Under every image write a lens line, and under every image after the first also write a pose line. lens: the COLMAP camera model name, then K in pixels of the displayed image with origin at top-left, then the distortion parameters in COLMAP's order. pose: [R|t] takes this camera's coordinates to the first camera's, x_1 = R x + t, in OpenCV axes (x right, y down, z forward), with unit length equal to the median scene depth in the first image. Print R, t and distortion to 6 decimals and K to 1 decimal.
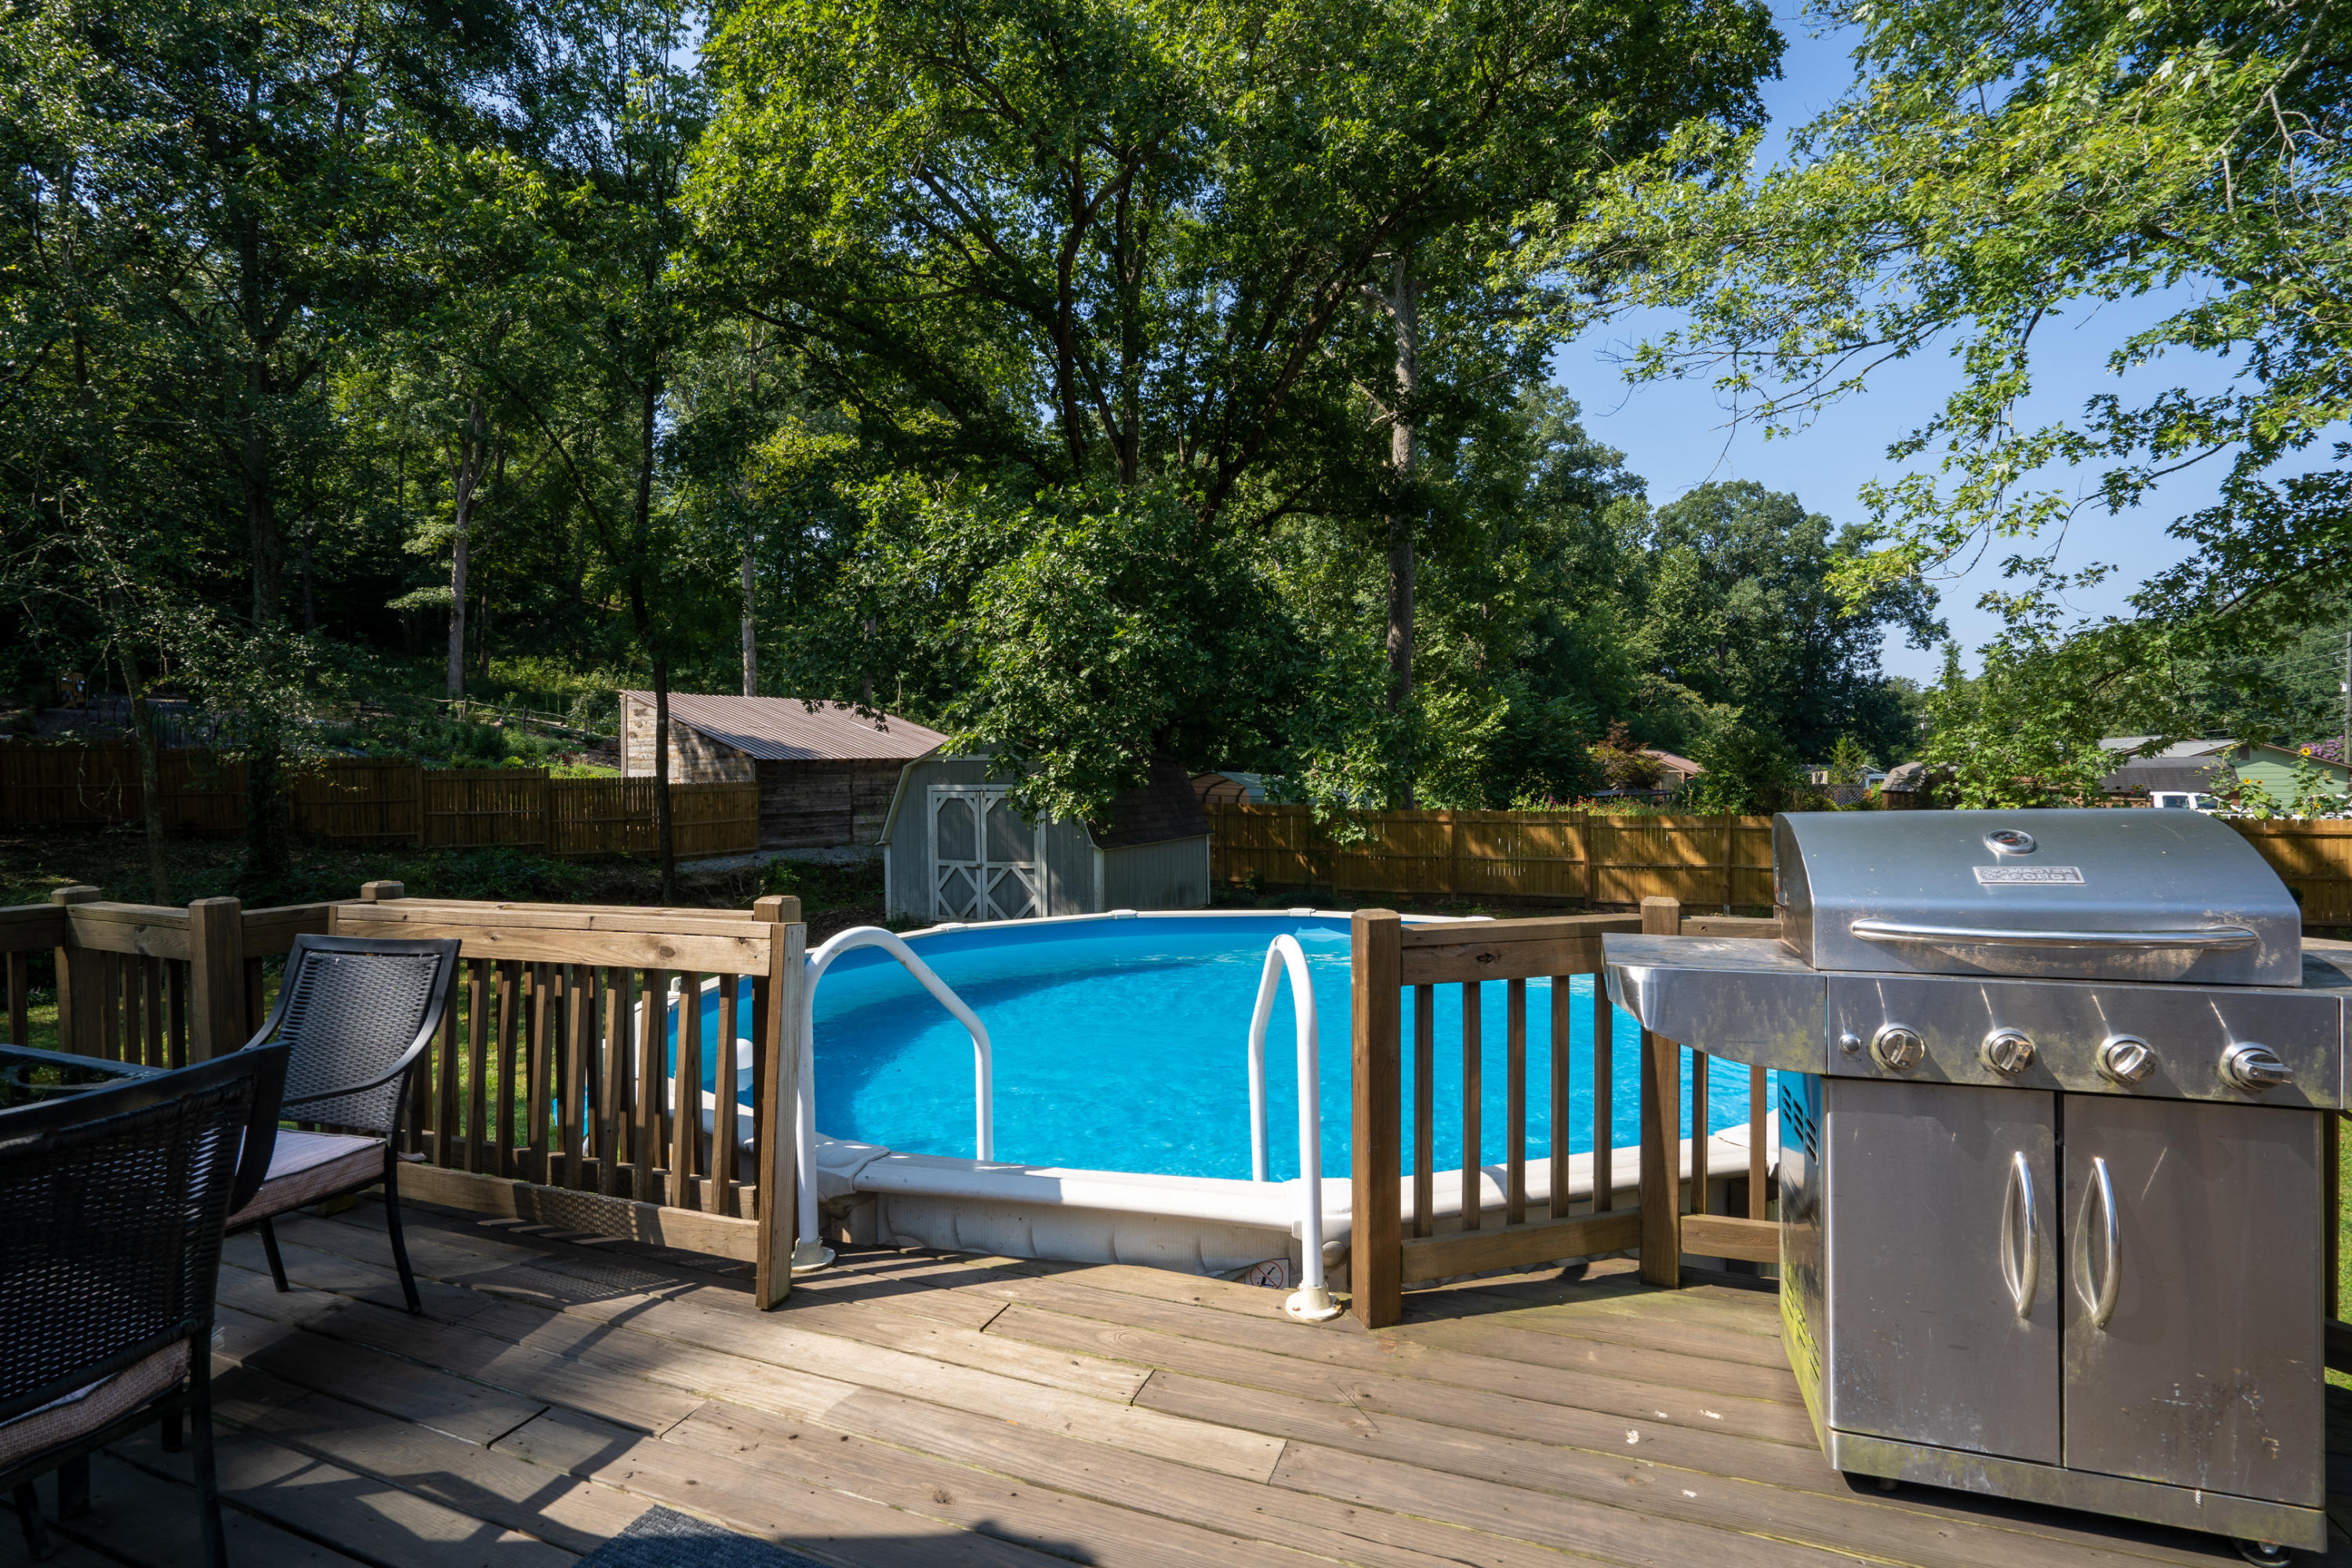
lens RADIAL K [[1077.4, 0, 1176.0], [0, 1077.4, 784.0], [0, 0, 1]] dist [-0.001290, 0.000302]
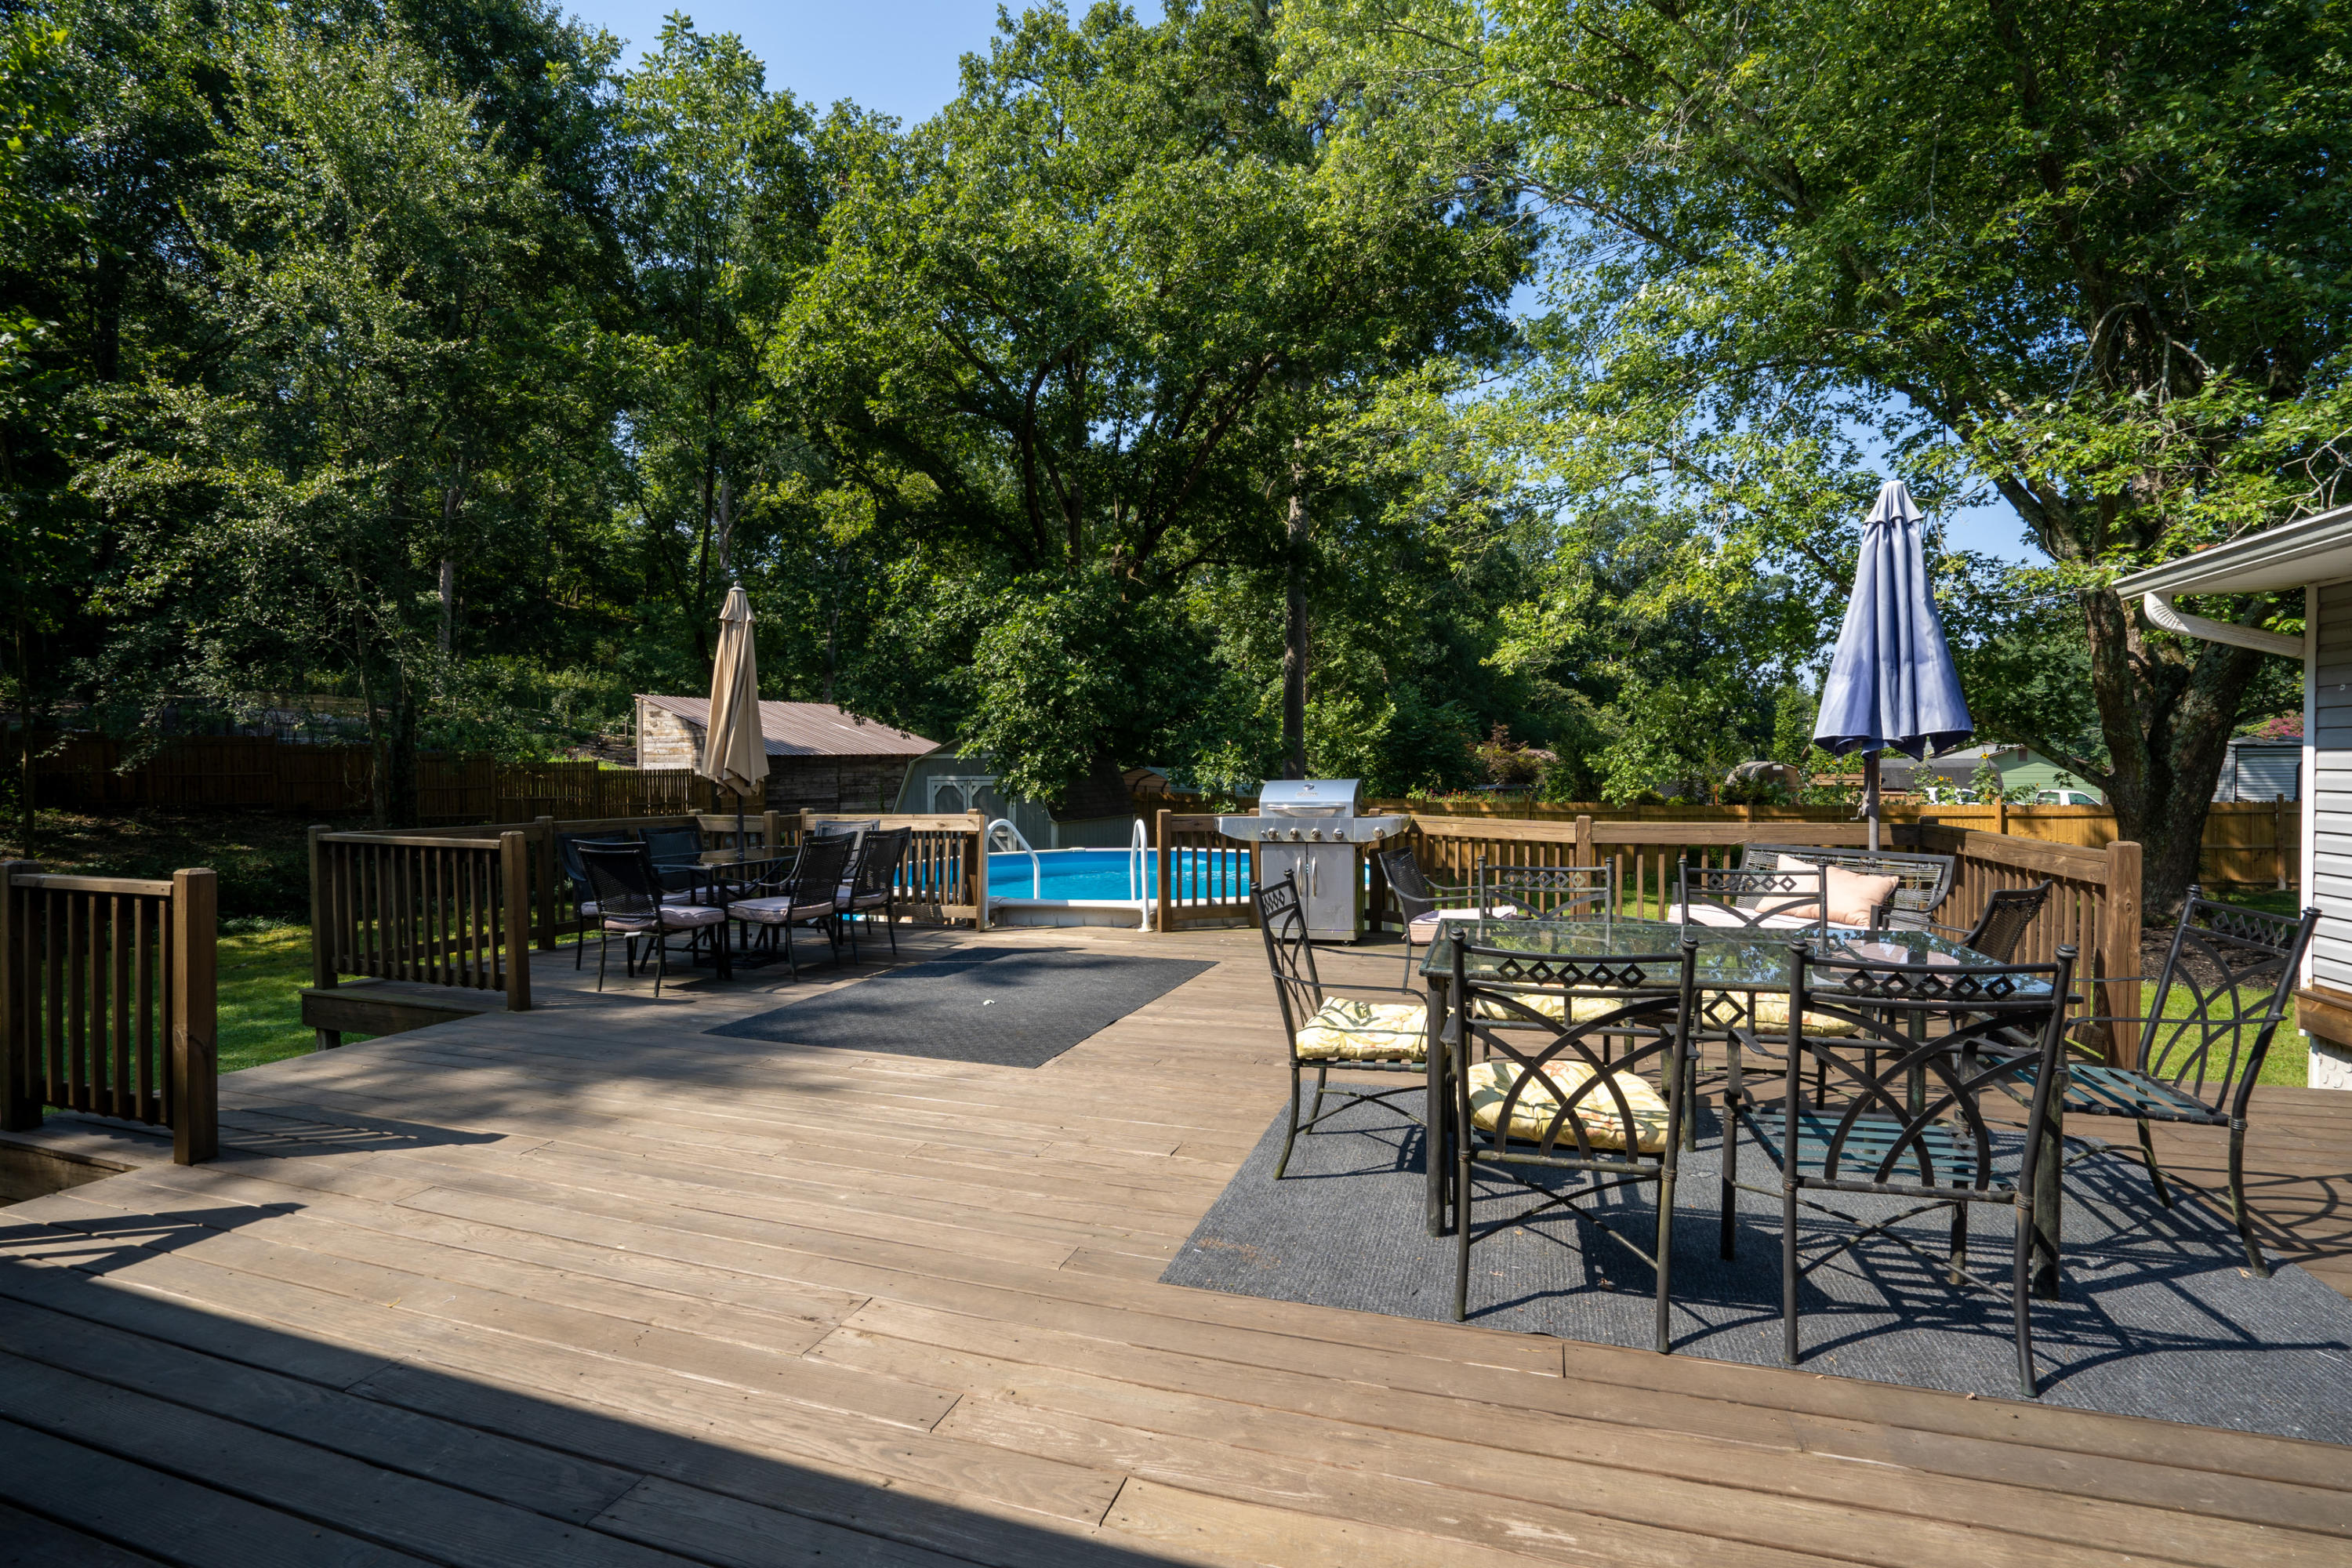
lens RADIAL K [[1116.4, 0, 1176.0], [0, 1116.4, 784.0], [0, 0, 1]] dist [-0.003721, -0.000228]
pose [[0.998455, 0.004439, 0.055385, 0.005650], [-0.004716, 0.999977, 0.004868, 0.002234], [-0.055362, -0.005122, 0.998453, -0.506401]]
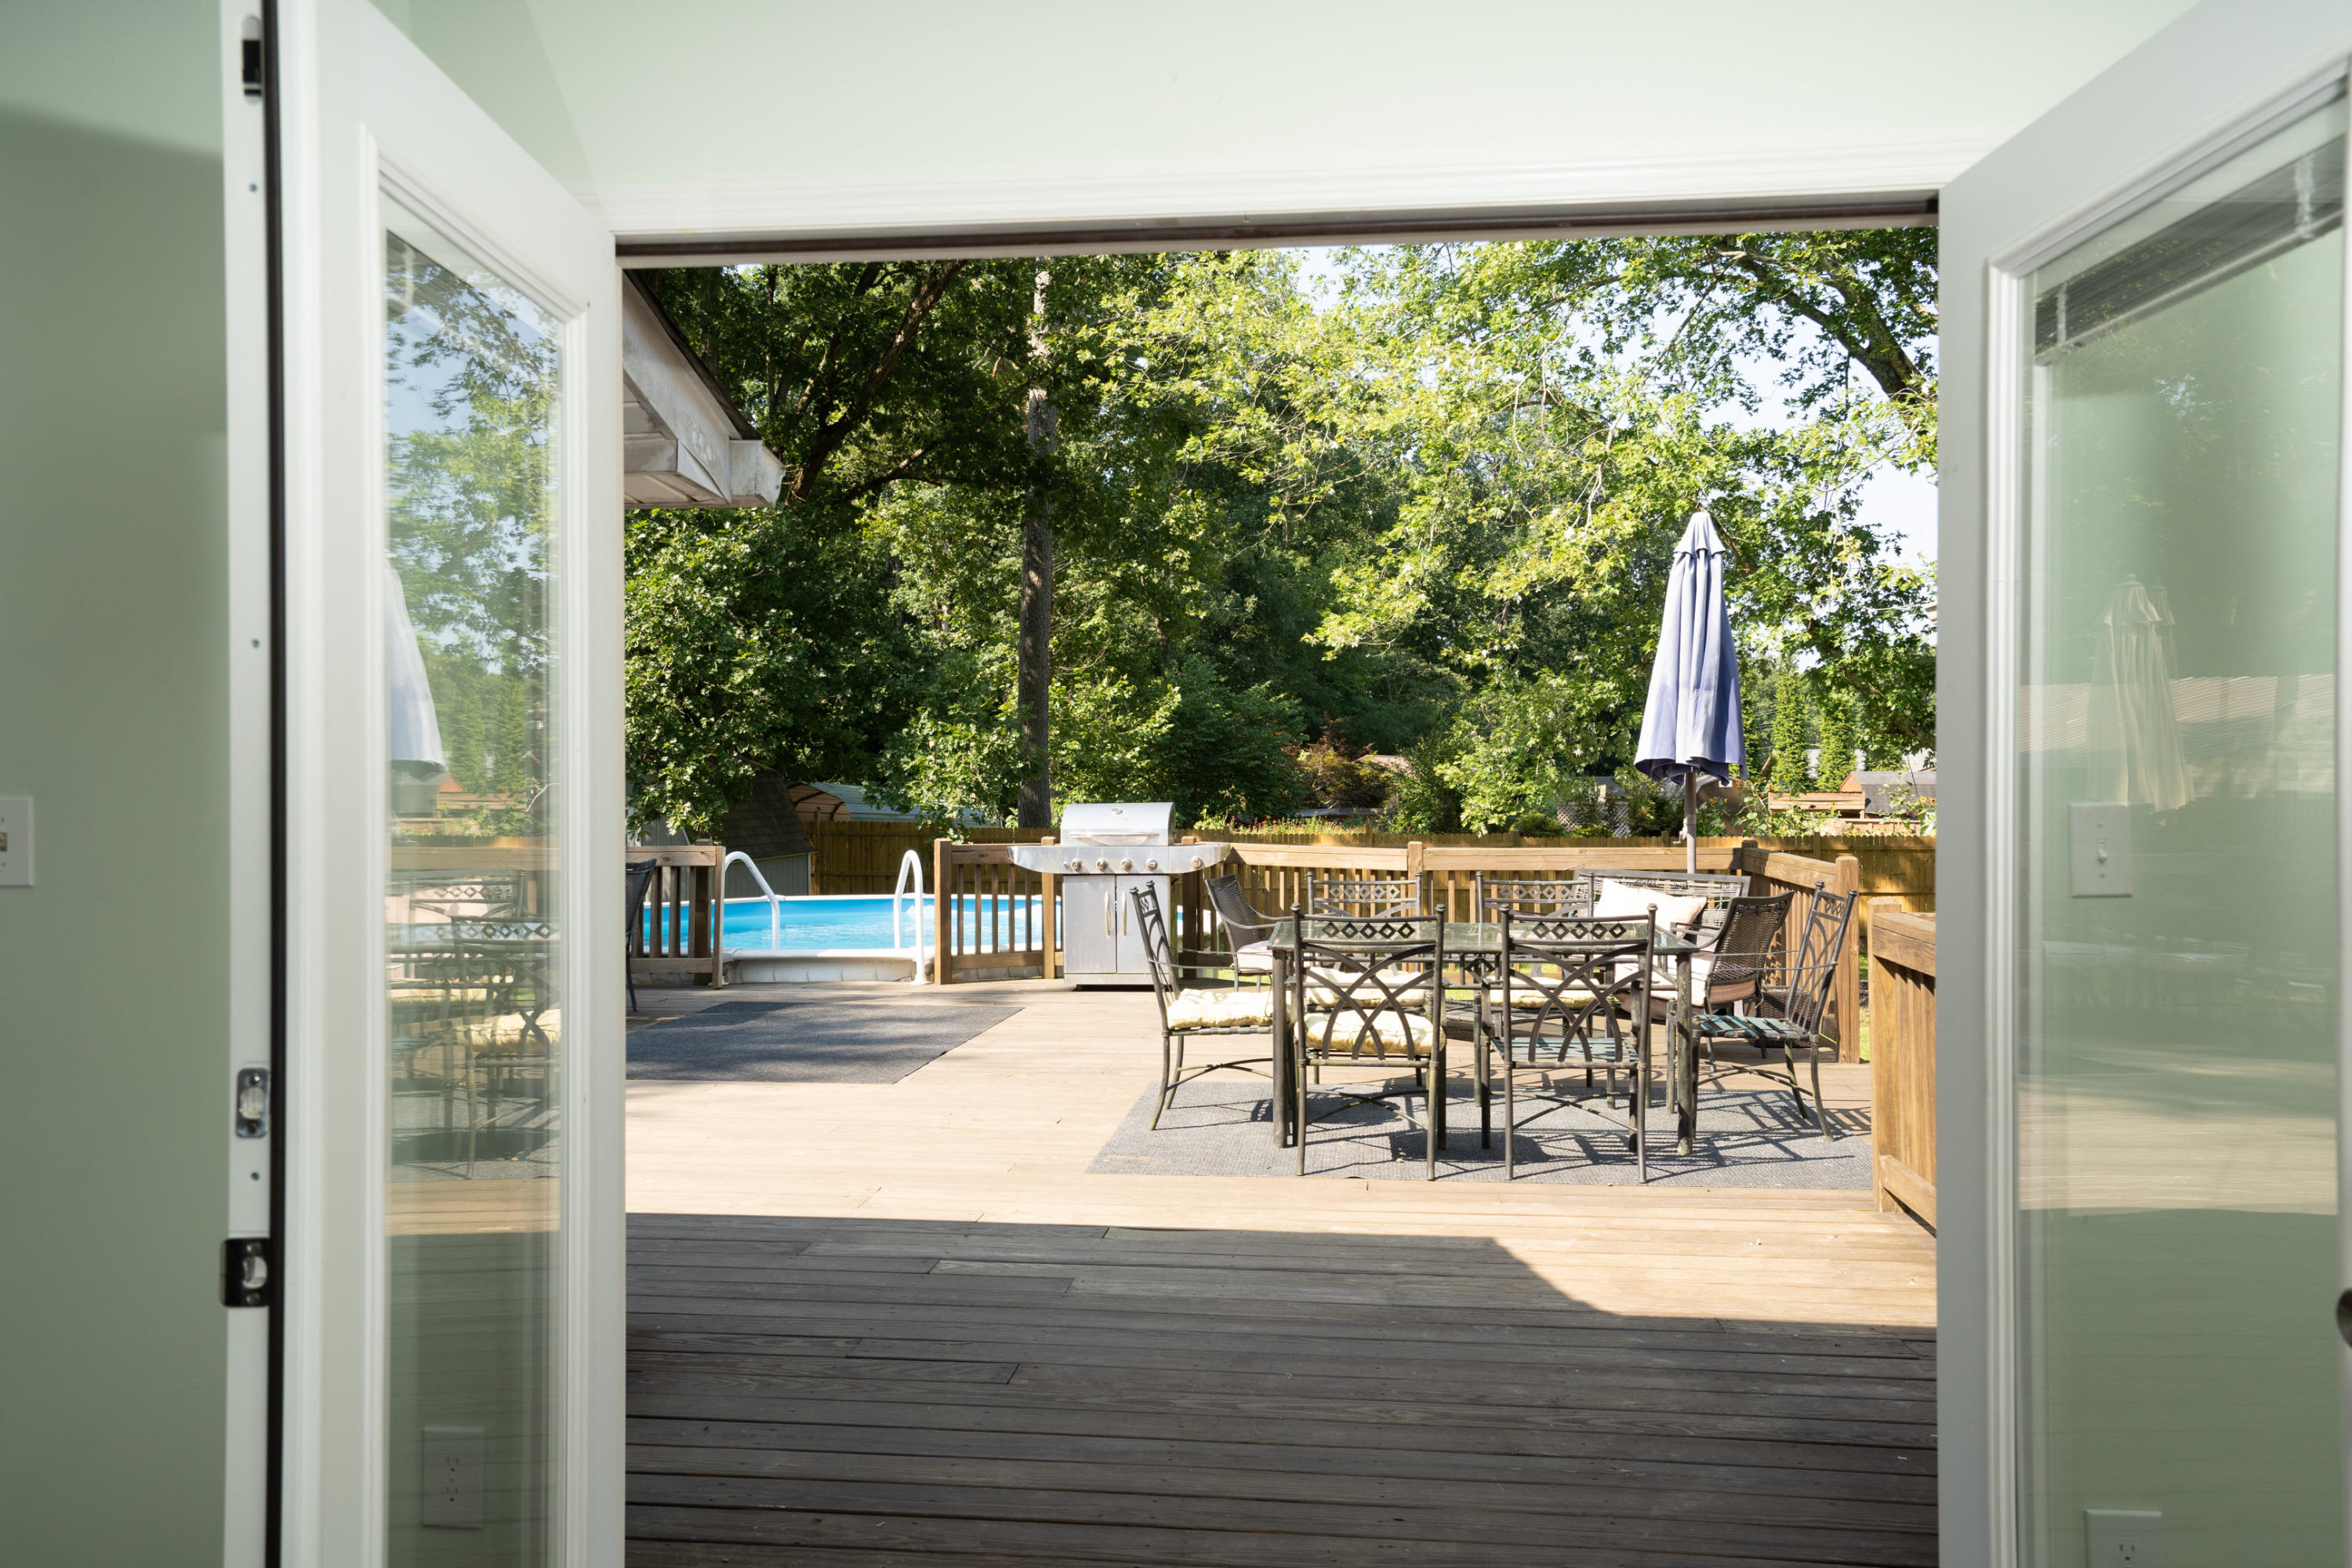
lens RADIAL K [[1875.9, 0, 1176.0], [0, 1875.9, 784.0], [0, 0, 1]] dist [0.225621, 0.000122]
pose [[0.967539, 0.005919, 0.252651, -0.096537], [-0.004069, 0.999961, -0.007845, 0.000485], [-0.252688, 0.006563, 0.967526, -0.803108]]
